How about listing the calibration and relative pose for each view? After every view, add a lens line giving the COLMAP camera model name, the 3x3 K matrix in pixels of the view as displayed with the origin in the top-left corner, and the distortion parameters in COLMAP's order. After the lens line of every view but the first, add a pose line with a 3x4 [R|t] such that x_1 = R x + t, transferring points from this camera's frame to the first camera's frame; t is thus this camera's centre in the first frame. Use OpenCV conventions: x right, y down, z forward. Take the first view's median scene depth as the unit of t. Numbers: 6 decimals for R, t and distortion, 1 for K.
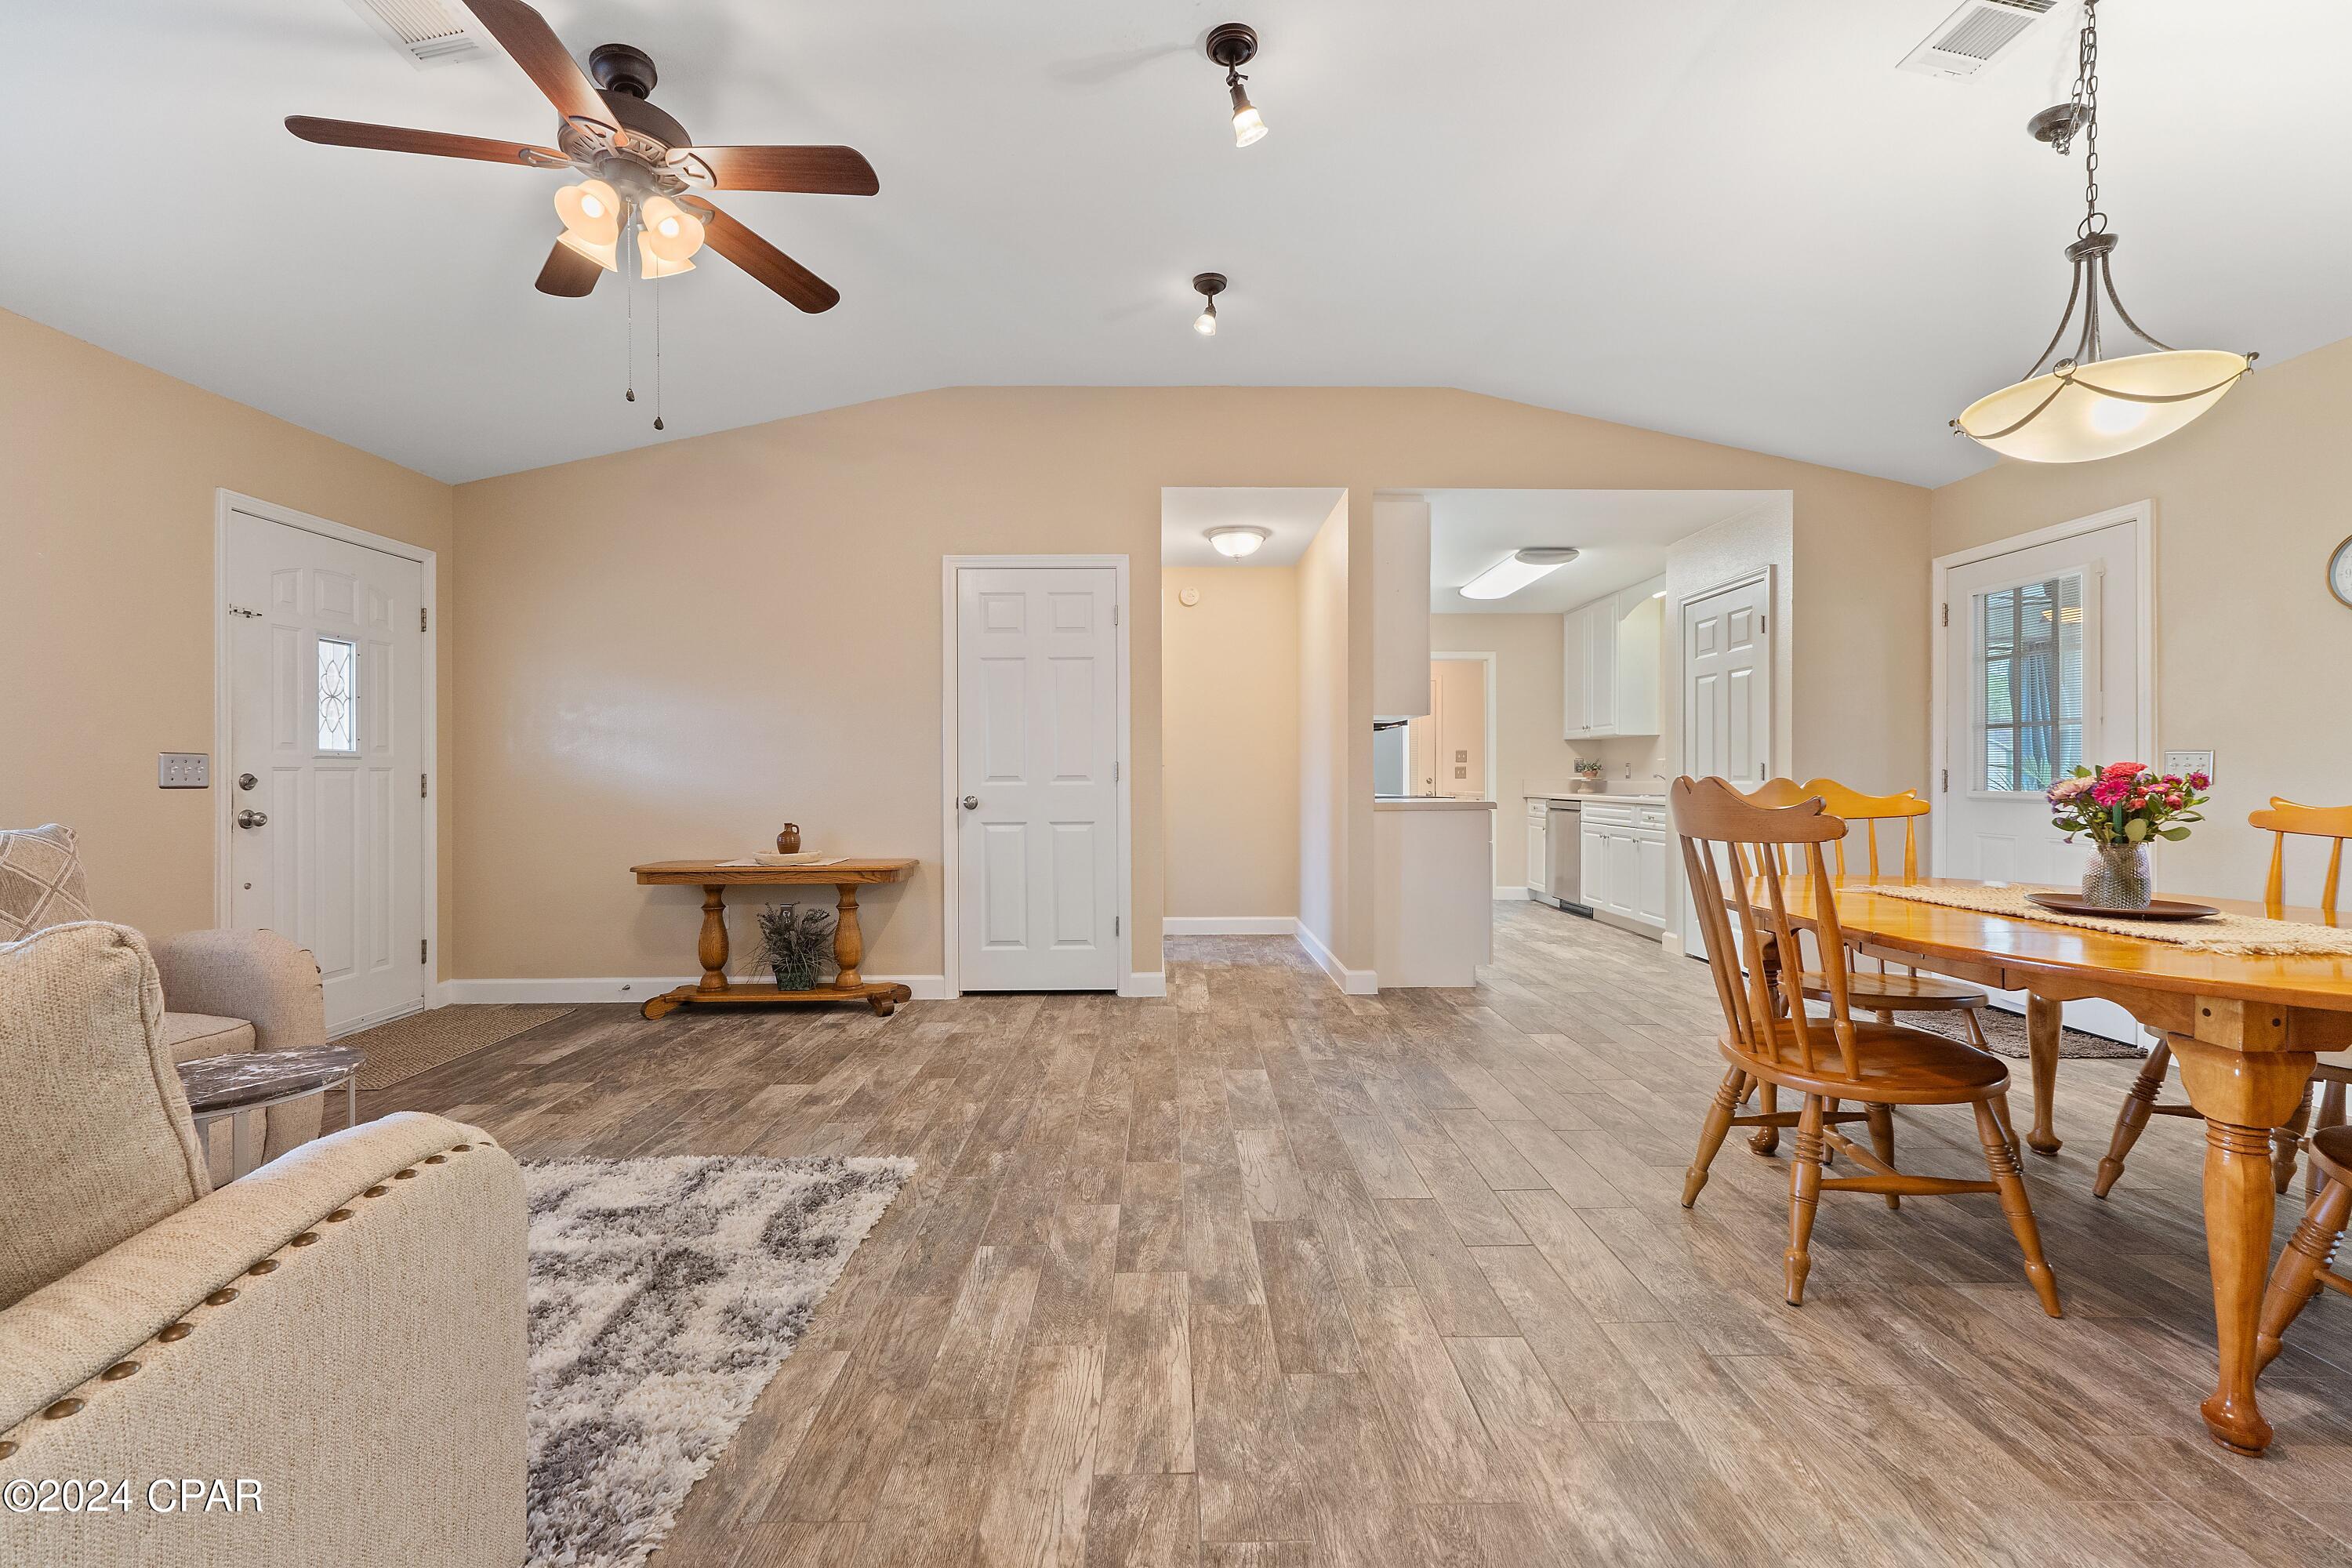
lens RADIAL K [[987.2, 0, 1170.8], [0, 987.2, 767.4], [0, 0, 1]] dist [0.006826, 0.000429]
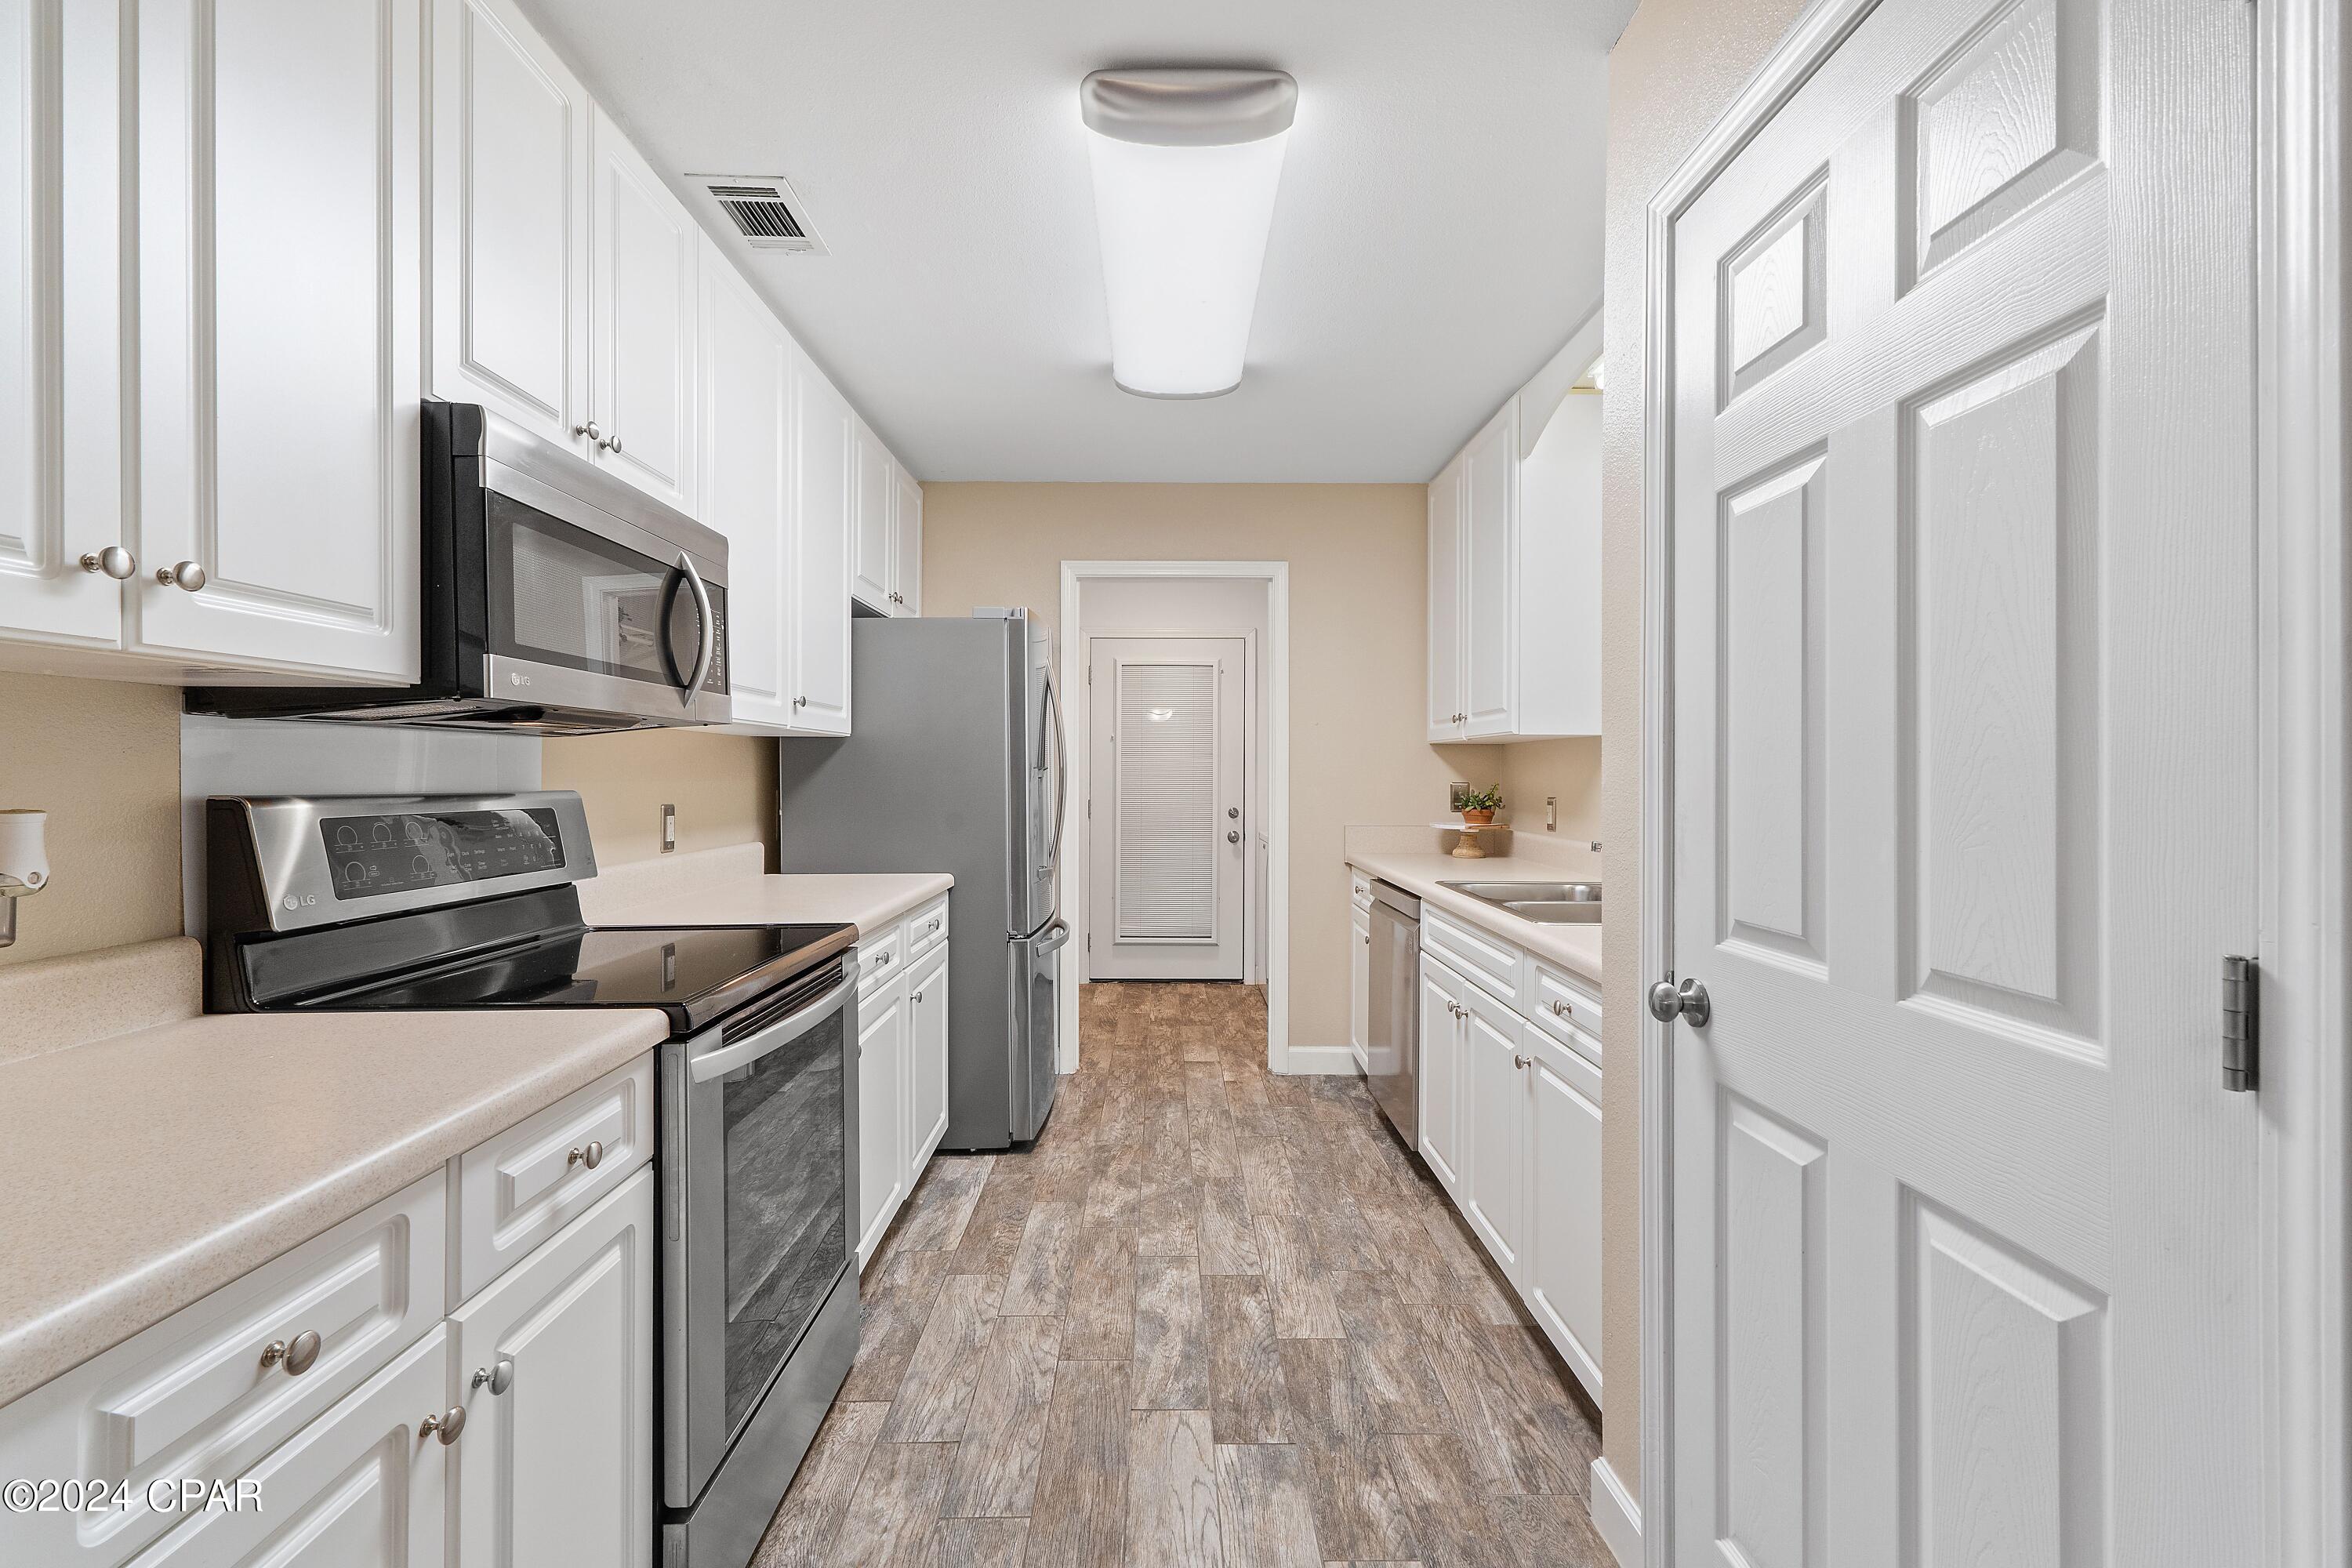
lens RADIAL K [[987.2, 0, 1170.8], [0, 987.2, 767.4], [0, 0, 1]] dist [0.006826, 0.000429]
pose [[0.999992, 0.000712, 0.003863, 0.710468], [-0.000728, 0.999991, 0.004201, -0.048909], [-0.003860, -0.004204, 0.999984, 1.345373]]
